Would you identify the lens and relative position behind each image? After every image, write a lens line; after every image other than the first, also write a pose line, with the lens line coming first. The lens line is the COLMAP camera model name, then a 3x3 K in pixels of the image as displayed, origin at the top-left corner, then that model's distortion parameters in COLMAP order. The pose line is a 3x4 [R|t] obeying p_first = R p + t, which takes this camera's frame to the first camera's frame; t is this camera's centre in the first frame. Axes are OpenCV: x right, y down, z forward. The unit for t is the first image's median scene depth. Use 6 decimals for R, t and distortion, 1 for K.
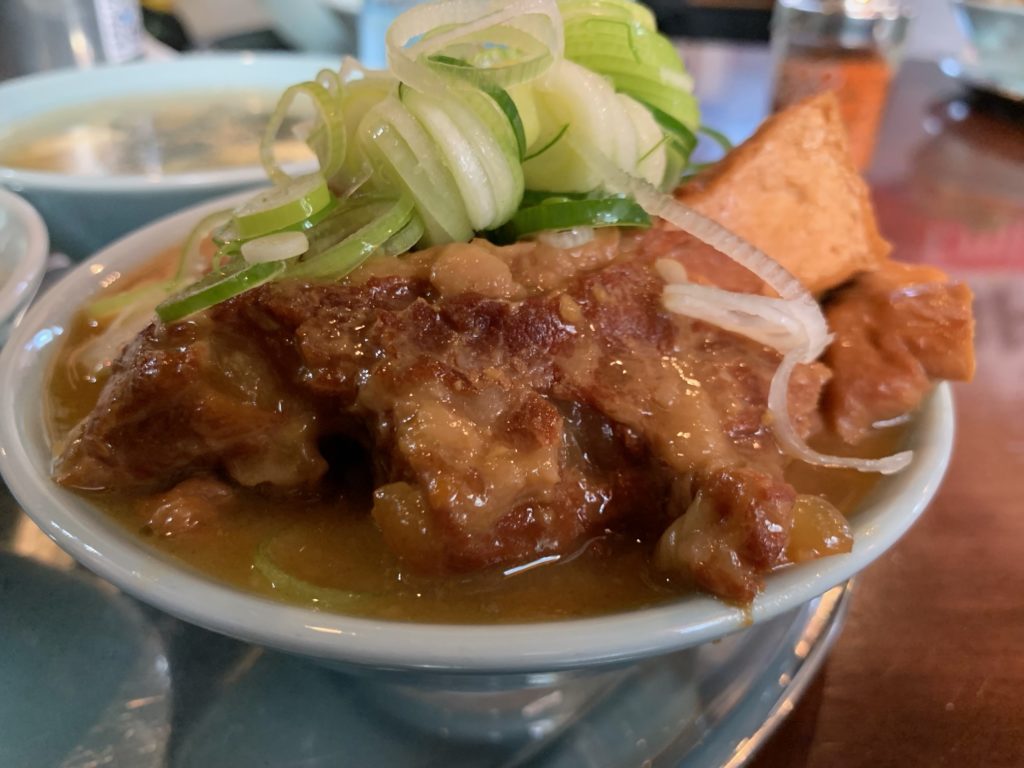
lens RADIAL K [[838.8, 0, 512.0], [0, 838.8, 384.0], [0, 0, 1]] dist [-0.049186, -0.003510]
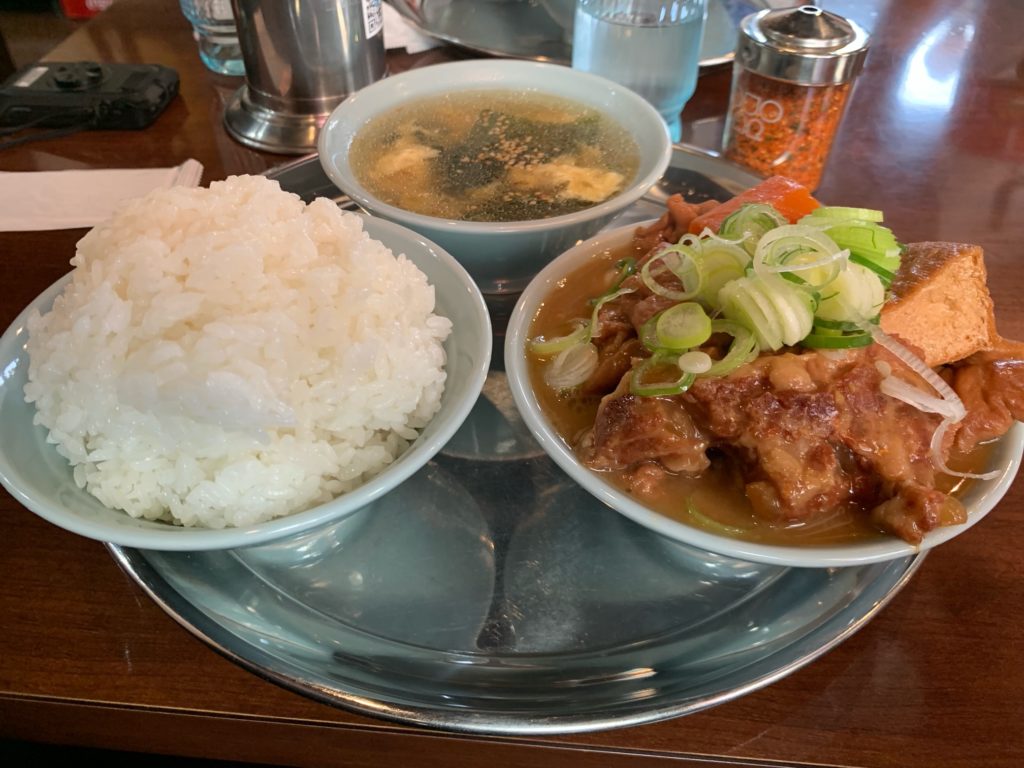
lens RADIAL K [[772.6, 0, 512.0], [0, 772.6, 384.0], [0, 0, 1]] dist [-0.035209, 0.005768]
pose [[0.995193, 0.041074, -0.088900, -0.563494], [-0.021672, 0.977654, 0.209099, -0.498855], [0.095502, -0.206168, 0.973845, -0.912981]]
